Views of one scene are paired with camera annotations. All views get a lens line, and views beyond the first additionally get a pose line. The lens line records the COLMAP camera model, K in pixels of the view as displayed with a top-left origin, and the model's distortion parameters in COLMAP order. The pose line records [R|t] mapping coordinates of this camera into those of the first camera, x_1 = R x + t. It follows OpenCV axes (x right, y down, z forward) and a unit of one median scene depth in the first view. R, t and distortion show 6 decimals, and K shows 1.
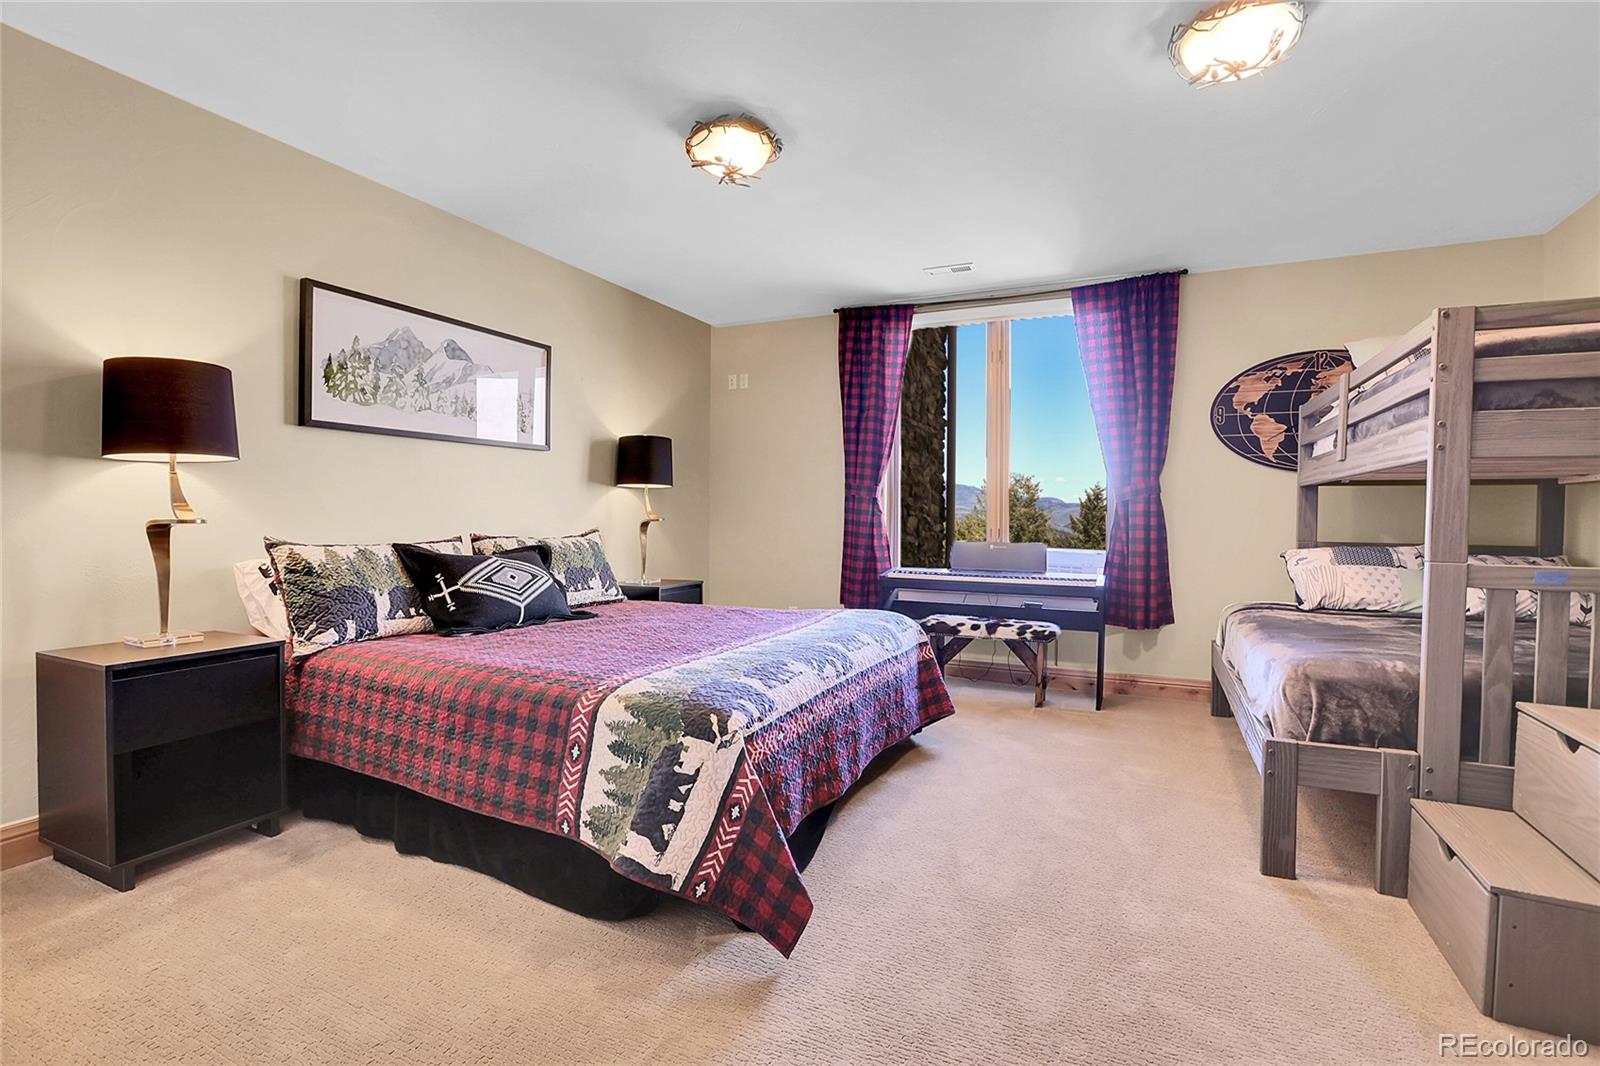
lens RADIAL K [[723.7, 0, 806.8], [0, 723.7, 519.2], [0, 0, 1]] dist [-0.030396, 0.001275]
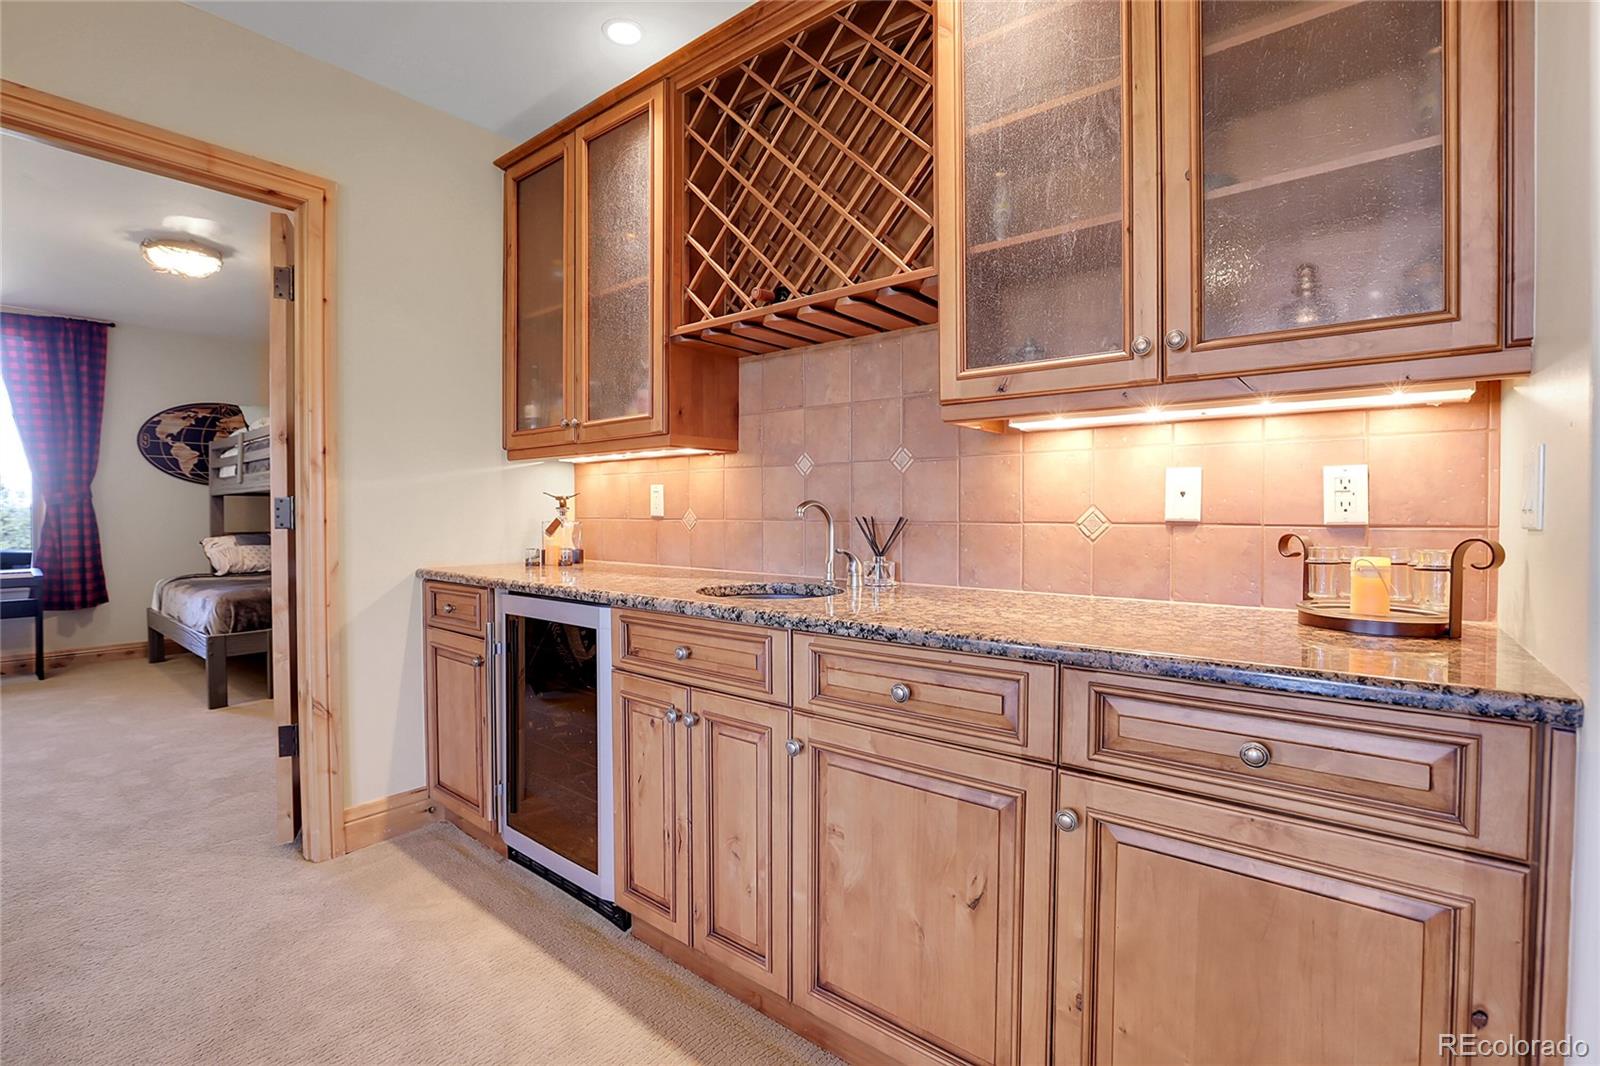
lens RADIAL K [[723.7, 0, 805.0], [0, 723.7, 523.2], [0, 0, 1]] dist [-0.030396, 0.001275]
pose [[0.243431, -0.030976, 0.969423, -0.412119], [0.012556, 0.999507, 0.028784, -0.013855], [-0.969837, 0.005165, 0.243700, -0.525143]]
